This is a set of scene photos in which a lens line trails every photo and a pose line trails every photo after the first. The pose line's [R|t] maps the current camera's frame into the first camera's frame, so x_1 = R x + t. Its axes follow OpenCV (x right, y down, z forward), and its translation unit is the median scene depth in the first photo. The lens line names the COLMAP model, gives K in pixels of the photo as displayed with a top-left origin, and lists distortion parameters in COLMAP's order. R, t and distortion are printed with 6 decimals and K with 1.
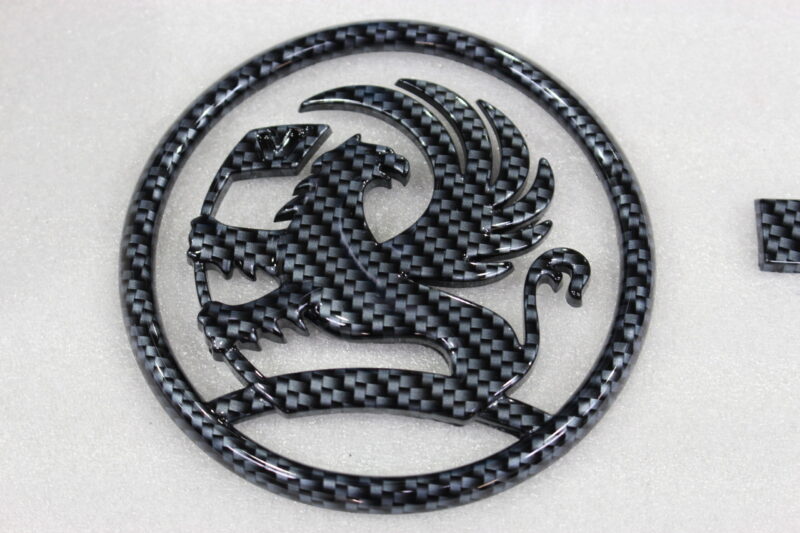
lens RADIAL K [[1290.5, 0, 402.6], [0, 1290.5, 264.3], [0, 0, 1]] dist [0.059448, 0.000000]
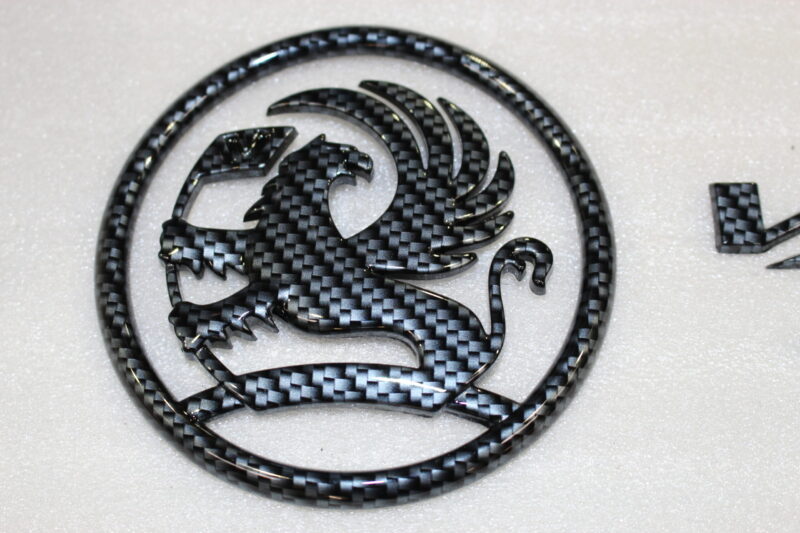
lens RADIAL K [[1075.9, 0, 397.3], [0, 1075.9, 266.1], [0, 0, 1]] dist [-0.019126, 0.000000]
pose [[0.999375, -0.034855, 0.005852, 0.017540], [0.034815, 0.999370, 0.006910, 0.000601], [-0.006089, -0.006702, 0.999959, 0.152024]]
